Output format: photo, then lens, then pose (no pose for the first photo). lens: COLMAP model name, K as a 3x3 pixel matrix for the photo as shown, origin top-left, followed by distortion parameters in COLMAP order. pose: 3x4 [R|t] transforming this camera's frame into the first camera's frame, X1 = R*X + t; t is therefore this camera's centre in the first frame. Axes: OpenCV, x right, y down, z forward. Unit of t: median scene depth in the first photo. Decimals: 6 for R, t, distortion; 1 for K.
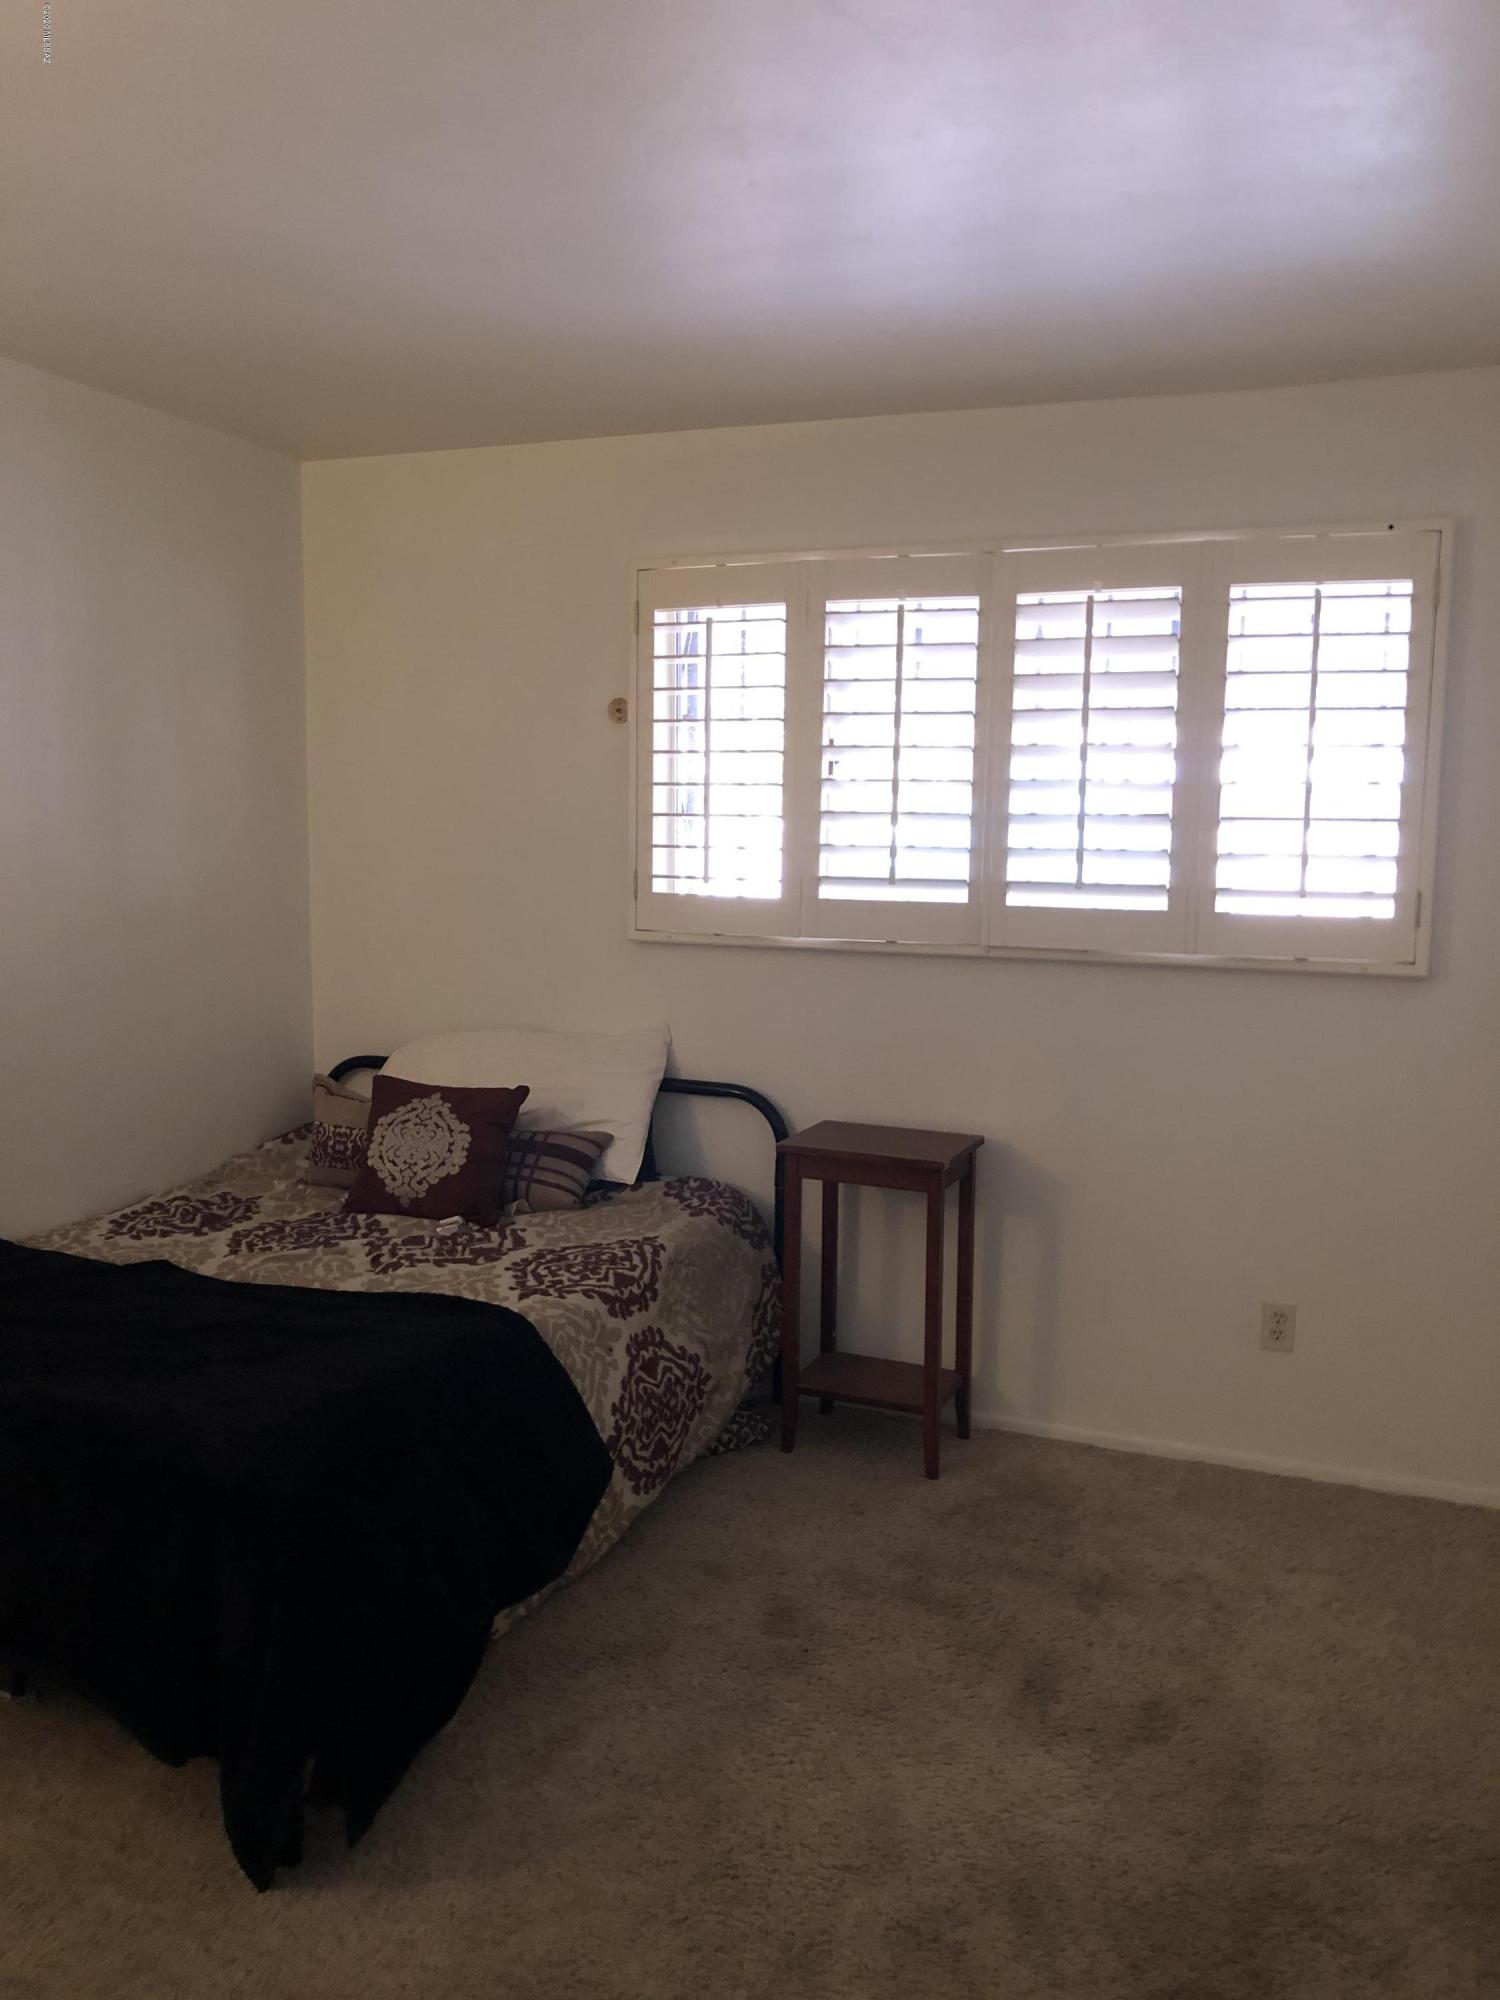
lens RADIAL K [[1631.7, 0, 744.6], [0, 1631.7, 995.5], [0, 0, 1]] dist [0.042626, -0.040787]
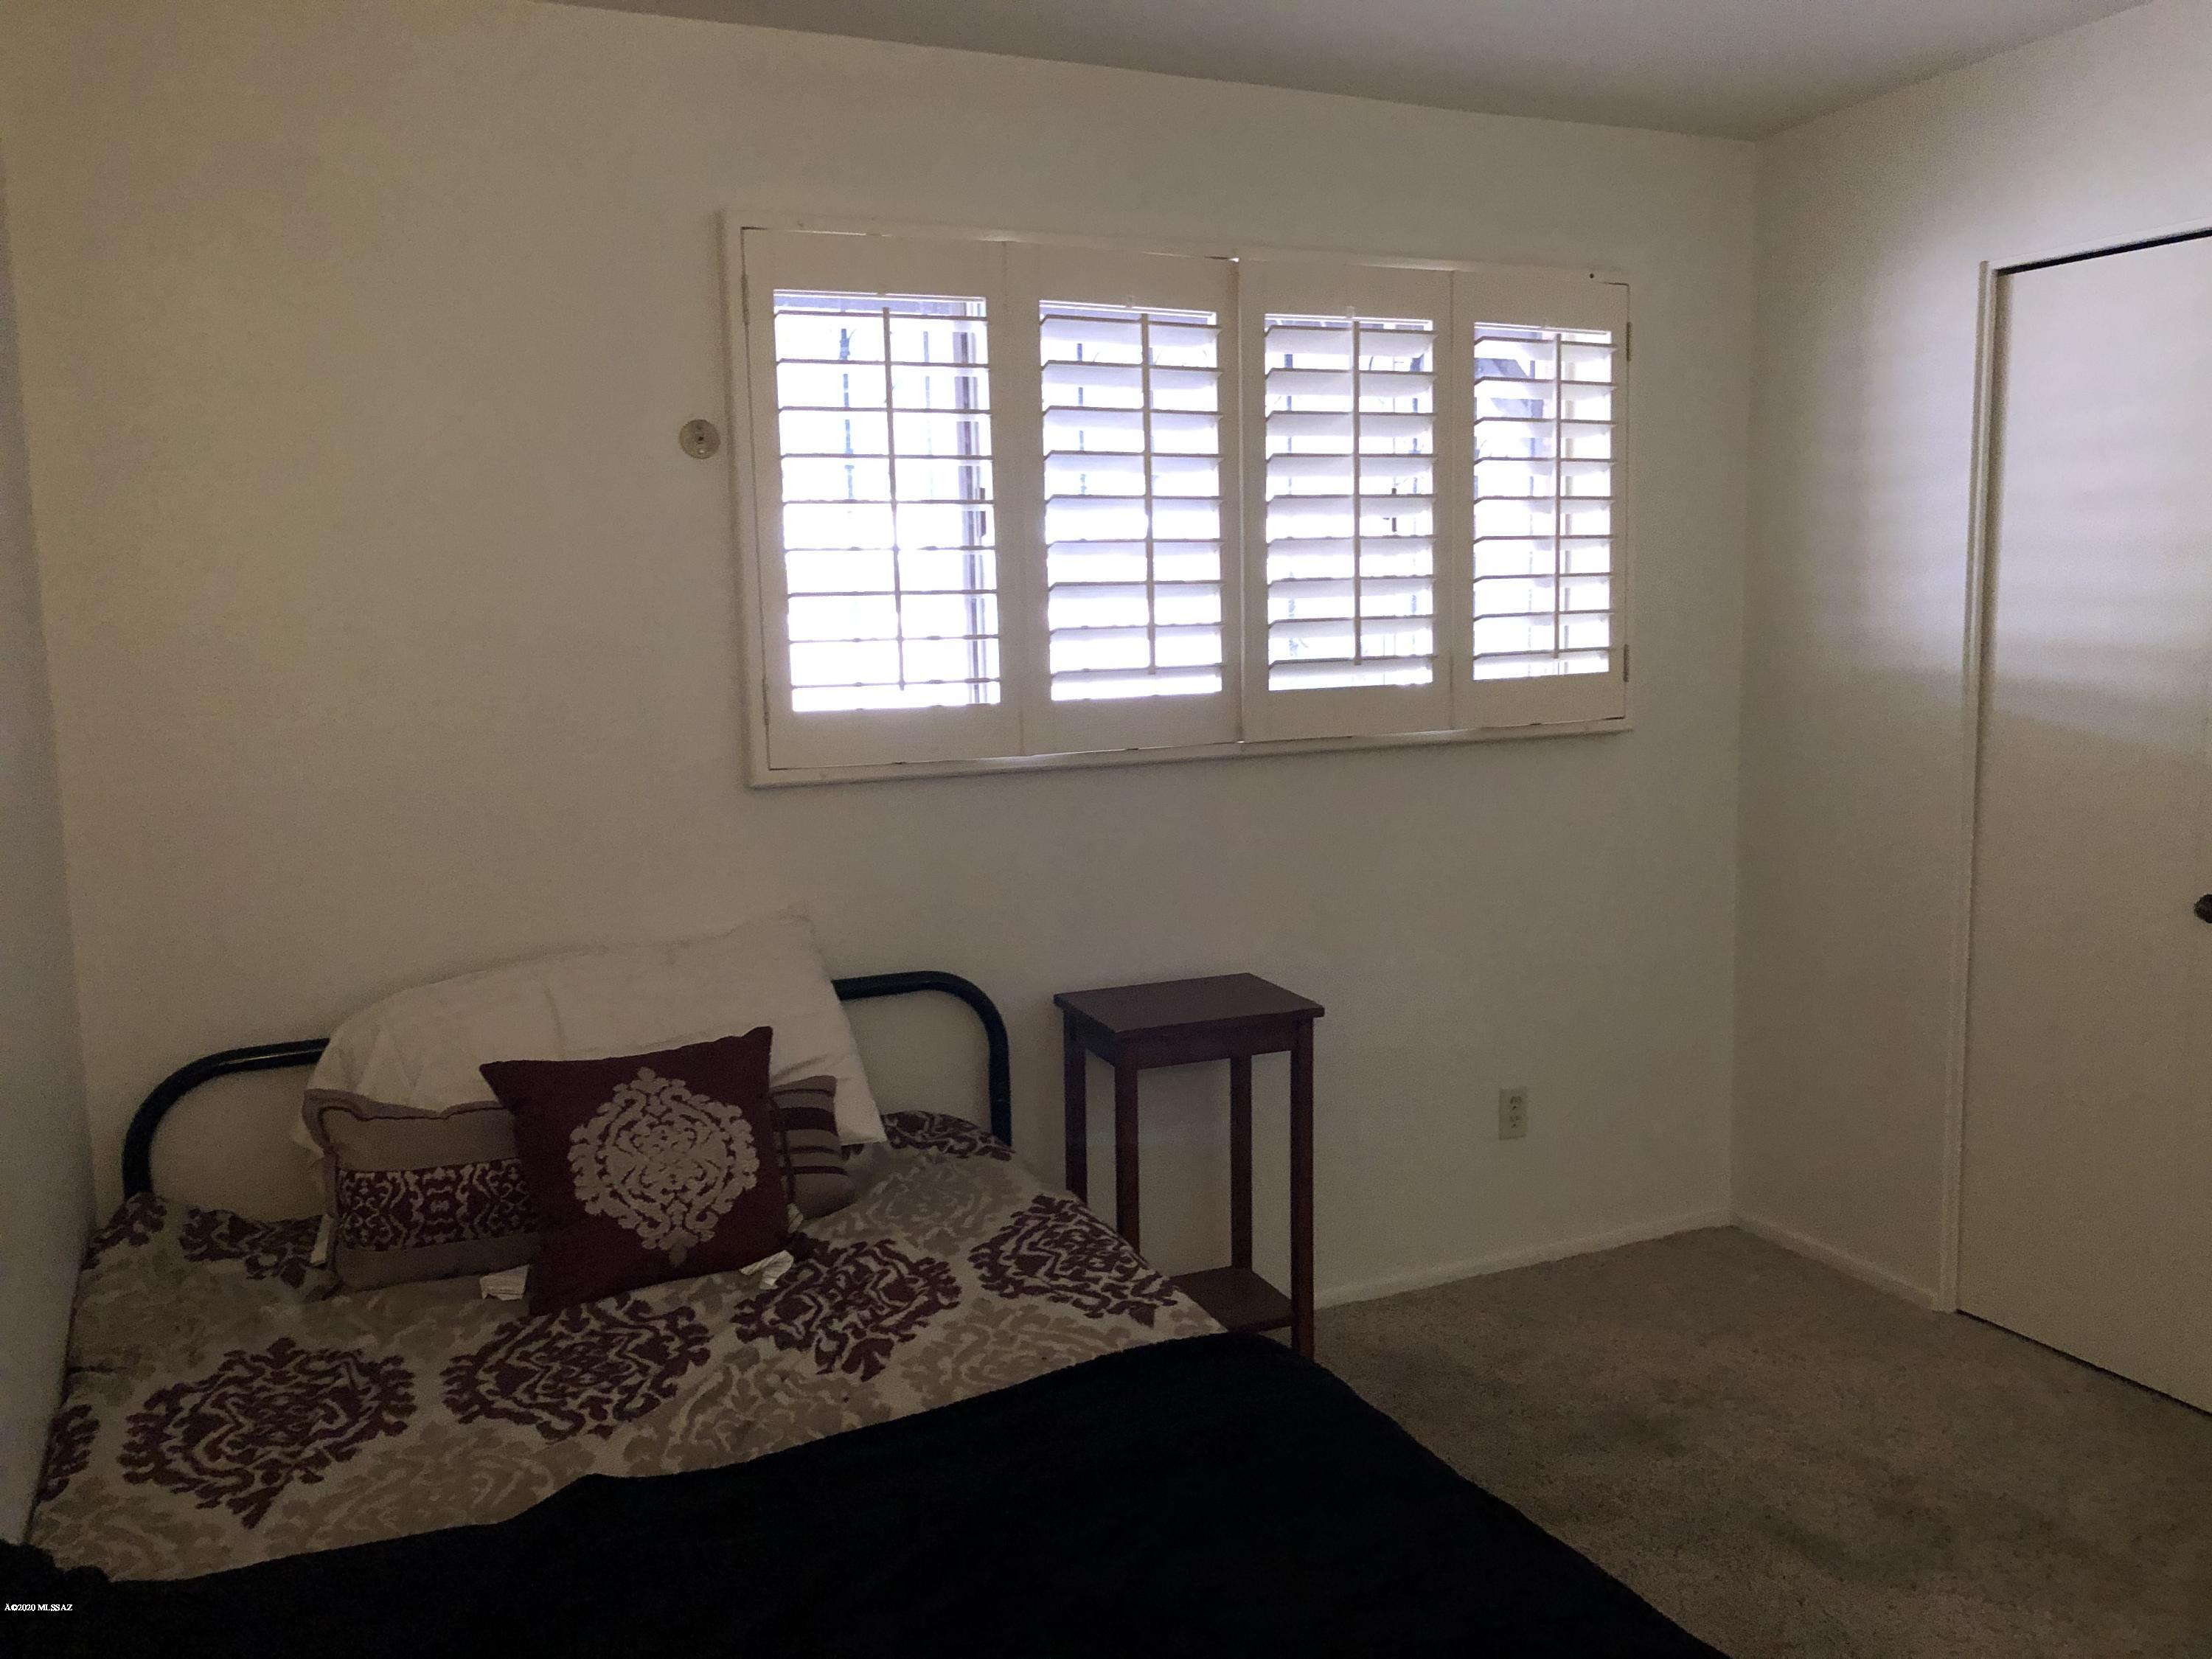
lens RADIAL K [[1804.6, 0, 1150.6], [0, 1804.6, 813.0], [0, 0, 1]] dist [0.042626, -0.040787]
pose [[0.680246, -0.115745, 0.723787, -0.550279], [0.113047, 0.992206, 0.052423, -0.048767], [-0.724214, 0.046161, 0.688029, 0.416551]]
